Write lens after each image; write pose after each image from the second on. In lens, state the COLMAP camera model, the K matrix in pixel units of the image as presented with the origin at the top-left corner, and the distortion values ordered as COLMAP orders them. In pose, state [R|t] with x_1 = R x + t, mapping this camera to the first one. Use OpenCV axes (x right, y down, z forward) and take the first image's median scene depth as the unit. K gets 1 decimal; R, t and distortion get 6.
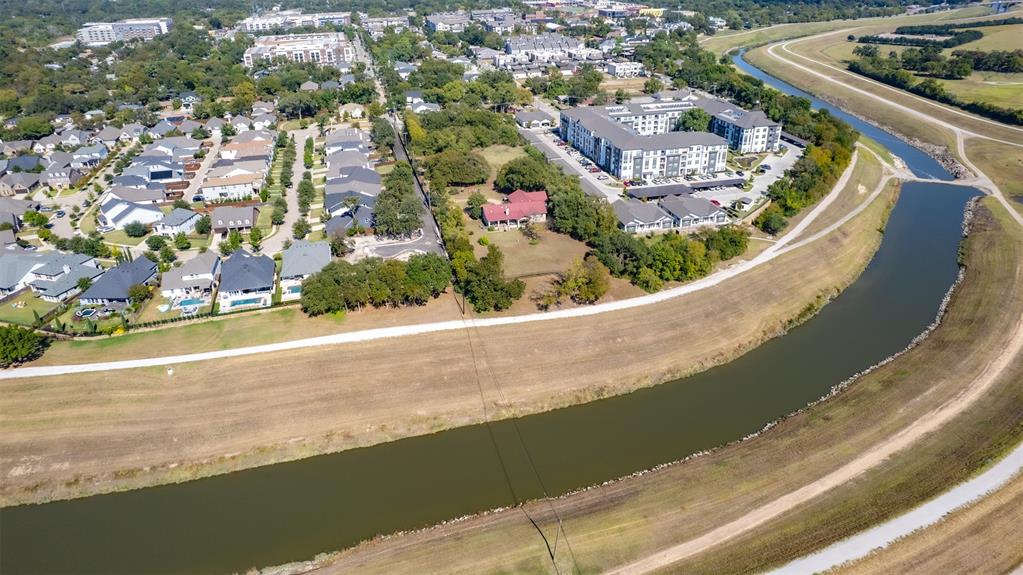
lens RADIAL K [[653.2, 0, 509.7], [0, 653.2, 290.0], [0, 0, 1]] dist [-0.078580, 0.075949]
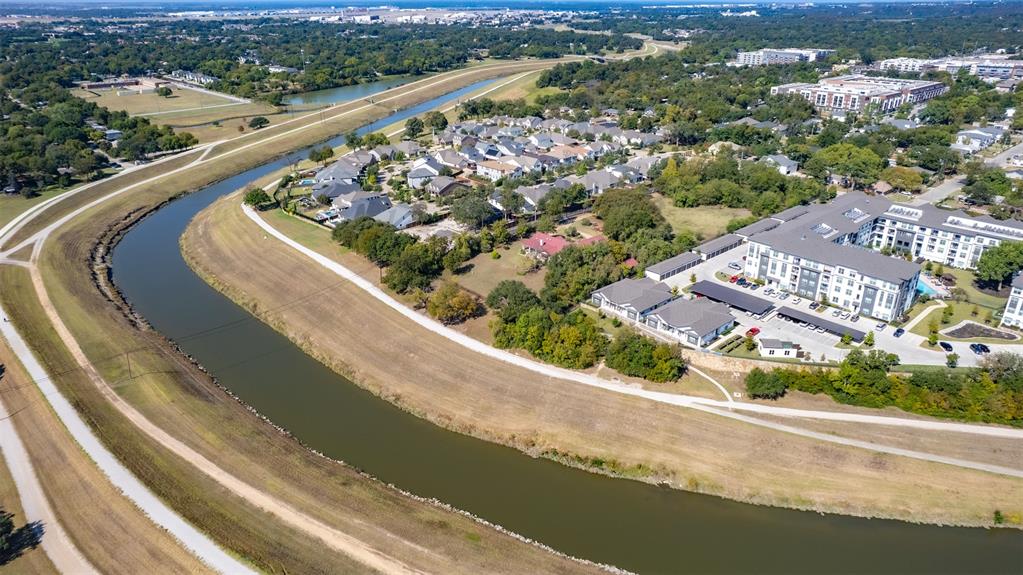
lens RADIAL K [[678.3, 0, 509.1], [0, 678.3, 288.0], [0, 0, 1]] dist [-0.082483, 0.080515]
pose [[0.469082, 0.361473, -0.805791, 0.845665], [-0.406765, 0.898292, 0.166174, -0.209034], [0.783903, 0.249818, 0.568408, 0.363334]]
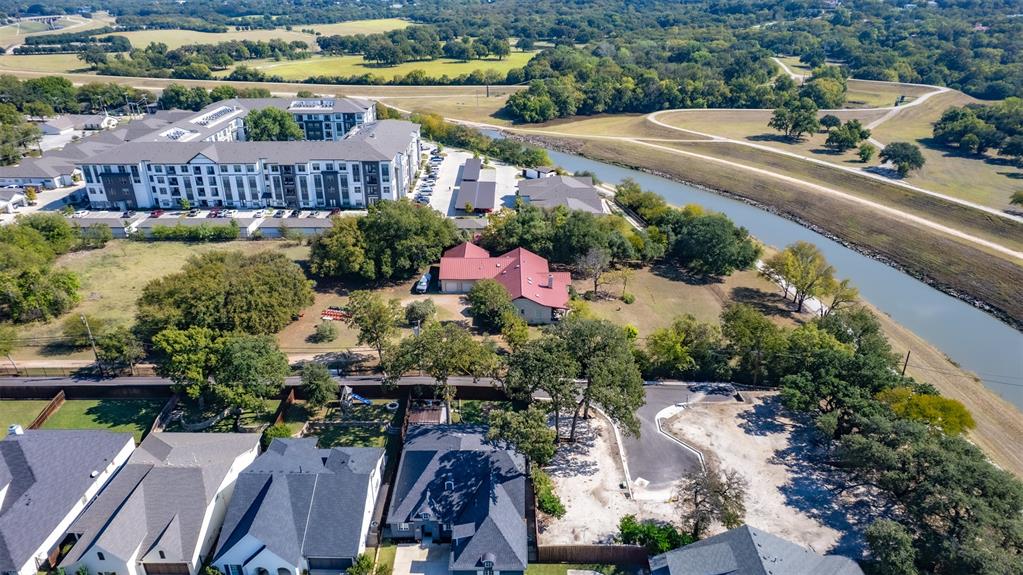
lens RADIAL K [[653.2, 0, 509.7], [0, 653.2, 290.0], [0, 0, 1]] dist [-0.078580, 0.075949]
pose [[0.243033, -0.401854, 0.882864, -0.465521], [0.437026, 0.857907, 0.270191, -0.264771], [-0.865993, 0.320169, 0.384121, 0.817438]]
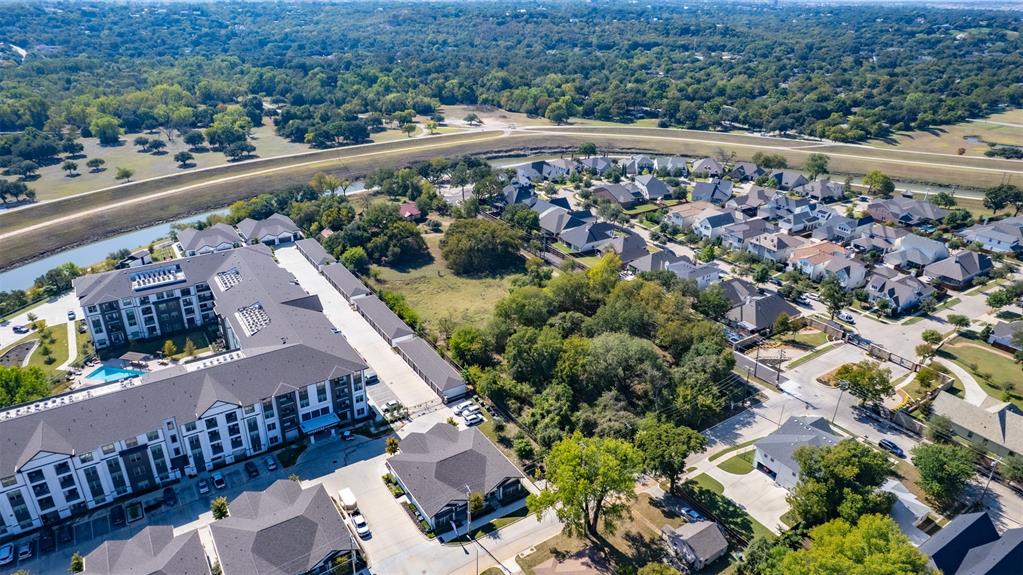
lens RADIAL K [[653.2, 0, 509.7], [0, 653.2, 290.0], [0, 0, 1]] dist [-0.078580, 0.075949]
pose [[-0.946318, 0.138633, -0.292000, 0.150216], [-0.146614, 0.620995, 0.769980, -0.914600], [0.288075, 0.771457, -0.567333, 1.787110]]
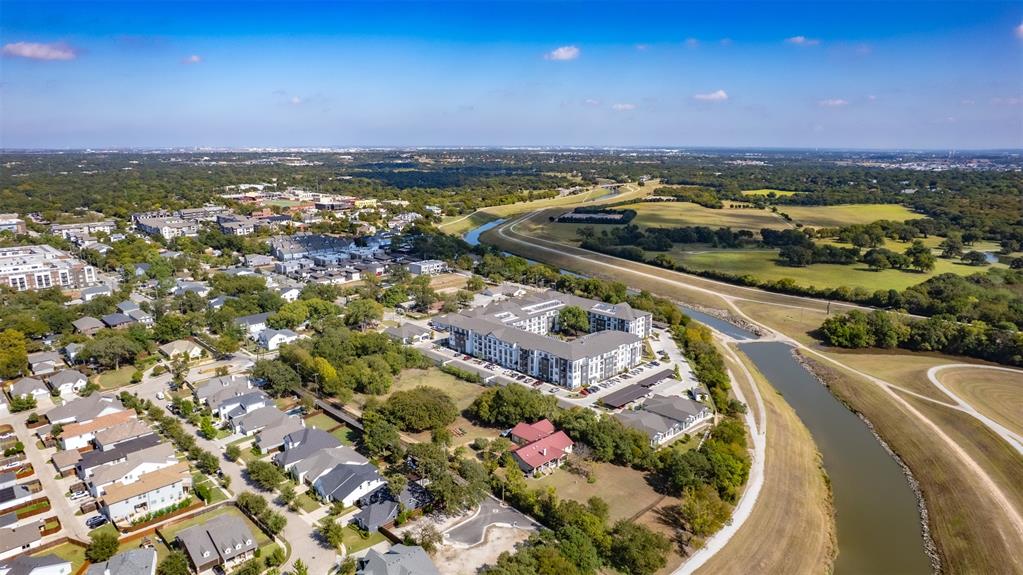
lens RADIAL K [[653.2, 0, 509.7], [0, 653.2, 290.0], [0, 0, 1]] dist [-0.078580, 0.075949]
pose [[0.865149, -0.097167, 0.492011, -0.467965], [0.219128, 0.955689, -0.196575, -0.166236], [-0.451109, 0.277881, 0.848106, 0.176923]]
